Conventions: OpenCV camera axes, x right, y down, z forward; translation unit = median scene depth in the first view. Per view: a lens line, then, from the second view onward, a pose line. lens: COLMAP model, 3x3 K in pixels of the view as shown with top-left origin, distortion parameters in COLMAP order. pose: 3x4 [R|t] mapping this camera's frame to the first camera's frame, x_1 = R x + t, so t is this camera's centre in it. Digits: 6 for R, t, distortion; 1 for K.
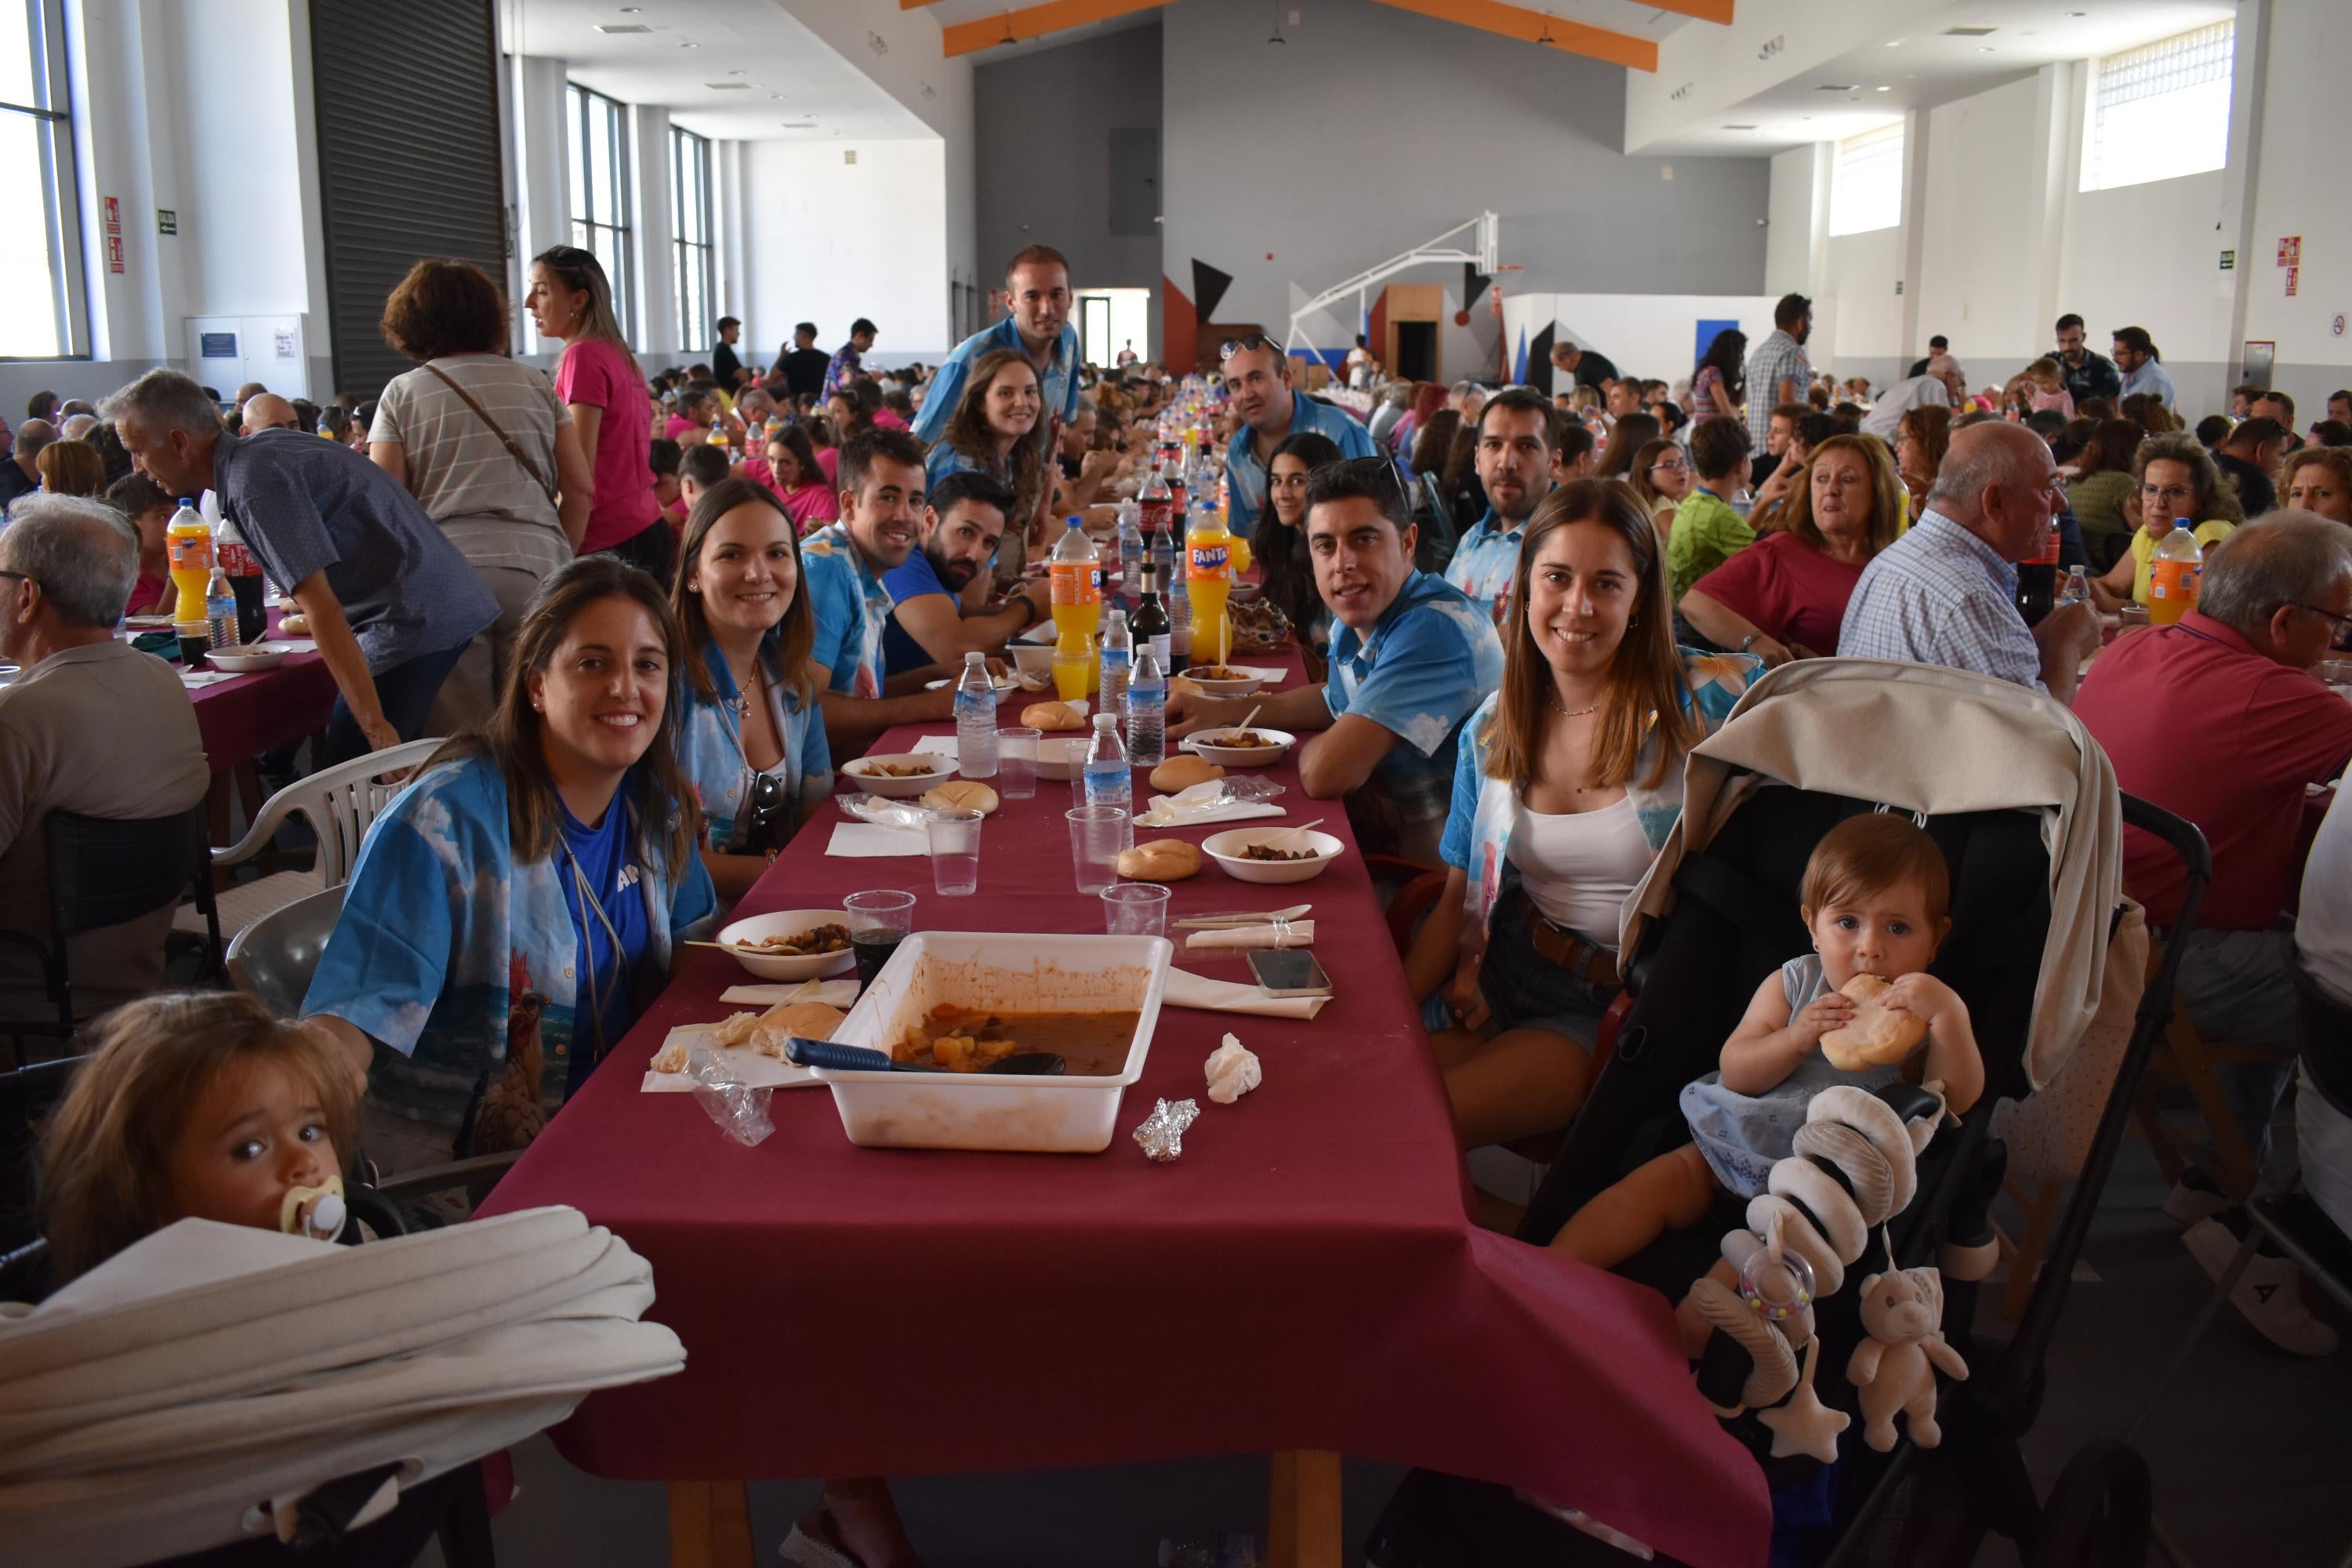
lens RADIAL K [[1988.9, 0, 1176.0], [0, 1988.9, 784.0], [0, 0, 1]] dist [-0.087998, 0.011431]
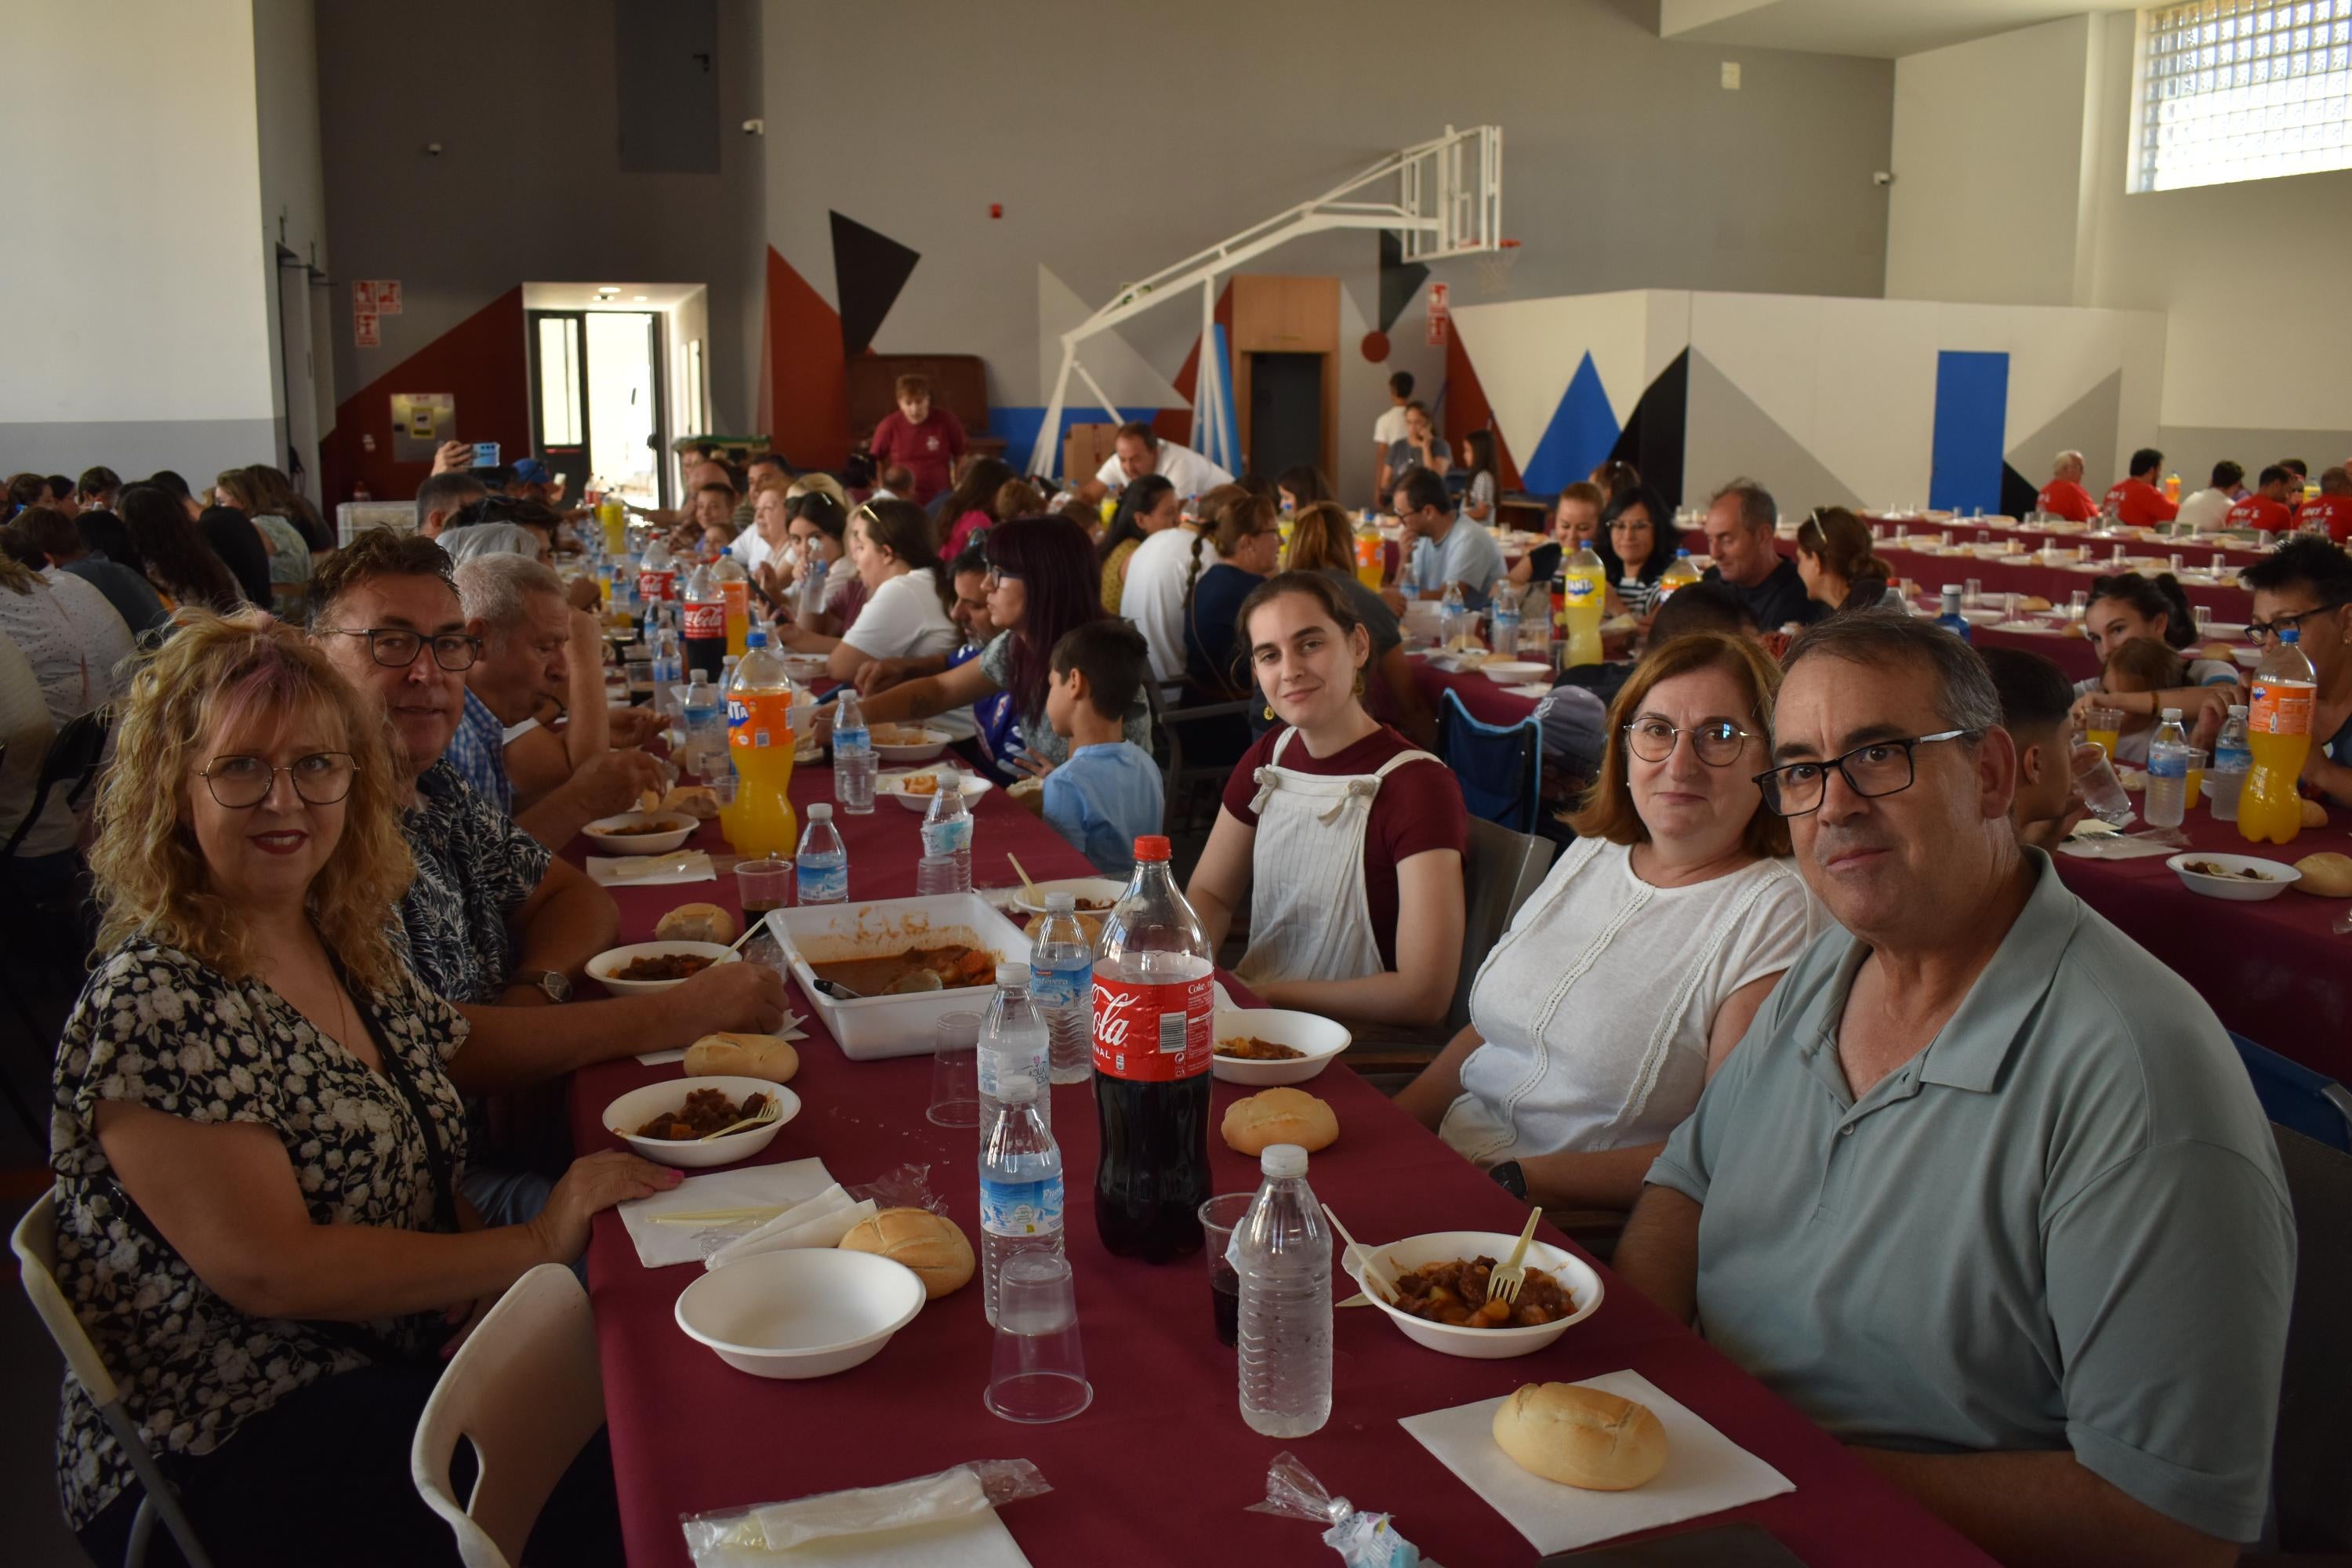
lens RADIAL K [[1988.9, 0, 1176.0], [0, 1988.9, 784.0], [0, 0, 1]] dist [-0.087998, 0.011431]
pose [[0.945209, -0.058225, 0.321232, -0.073014], [0.067308, 0.997583, -0.017230, -0.125052], [-0.319452, 0.037908, 0.946844, 0.569149]]
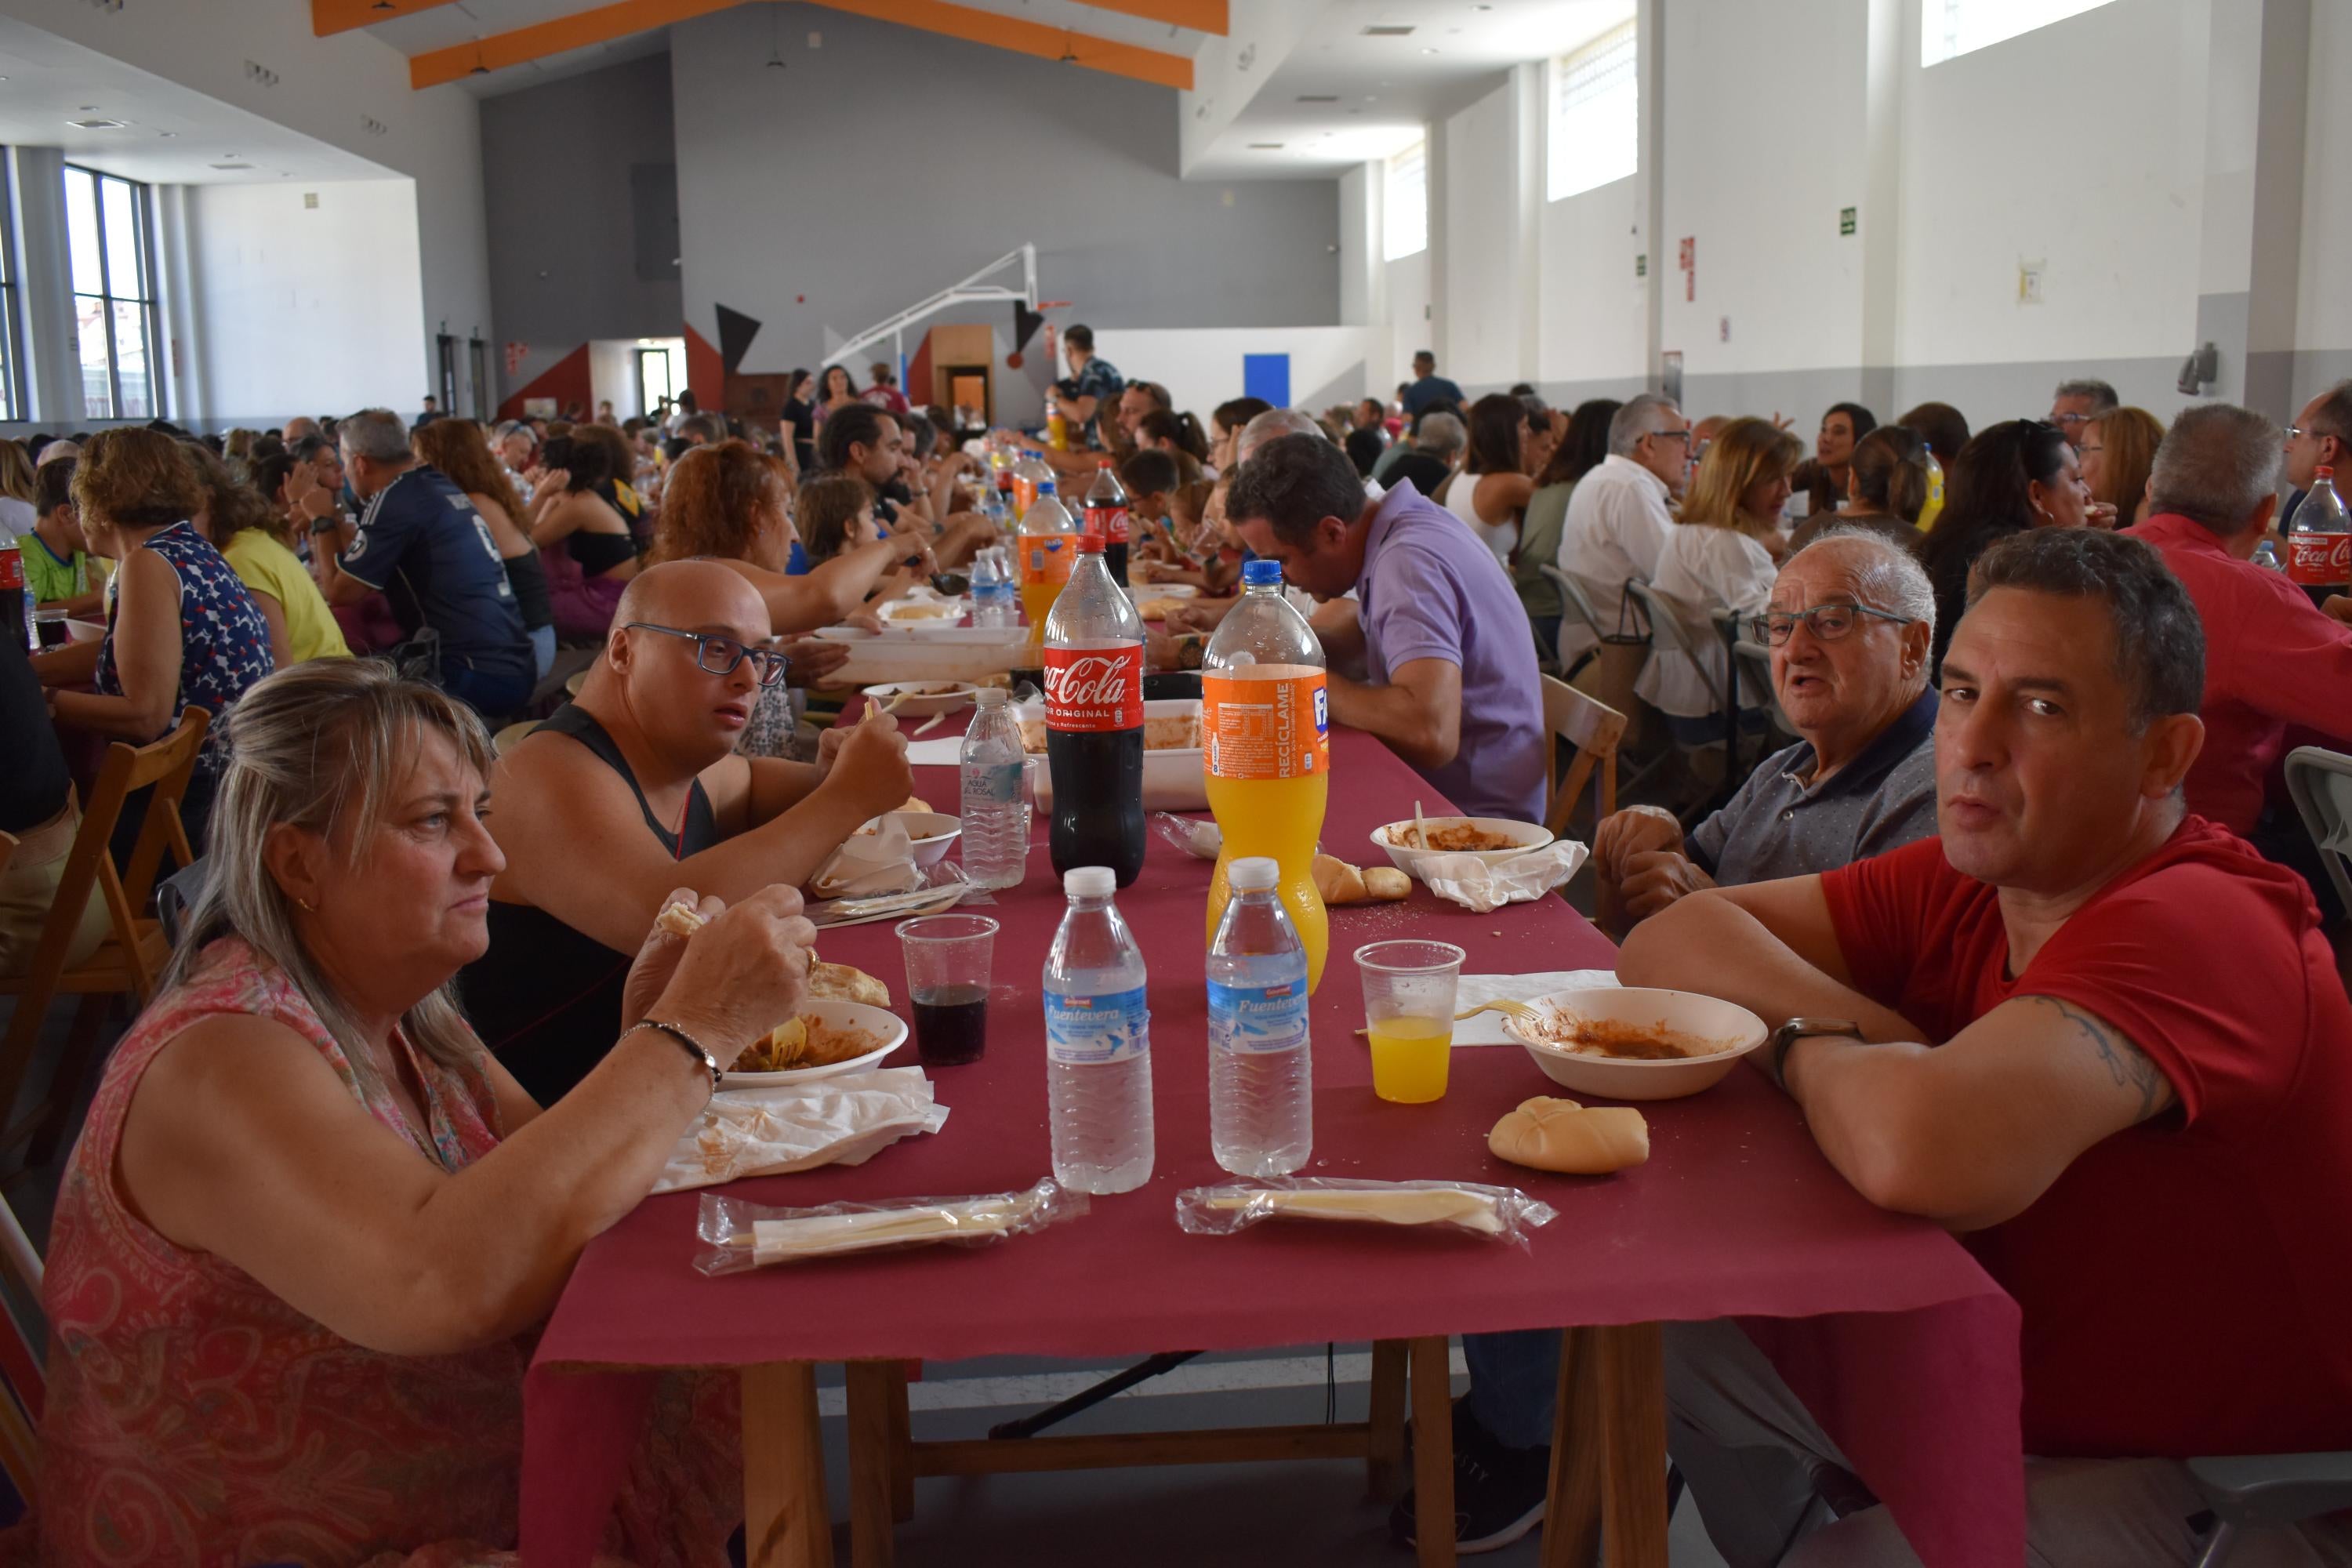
lens RADIAL K [[2156.7, 0, 1176.0], [0, 2156.7, 784.0], [0, 0, 1]] dist [-0.080302, 0.012389]
pose [[0.994746, -0.038112, 0.095020, 0.121898], [0.042056, 0.998320, -0.039861, 0.004415], [-0.093341, 0.043648, 0.994677, 0.006237]]
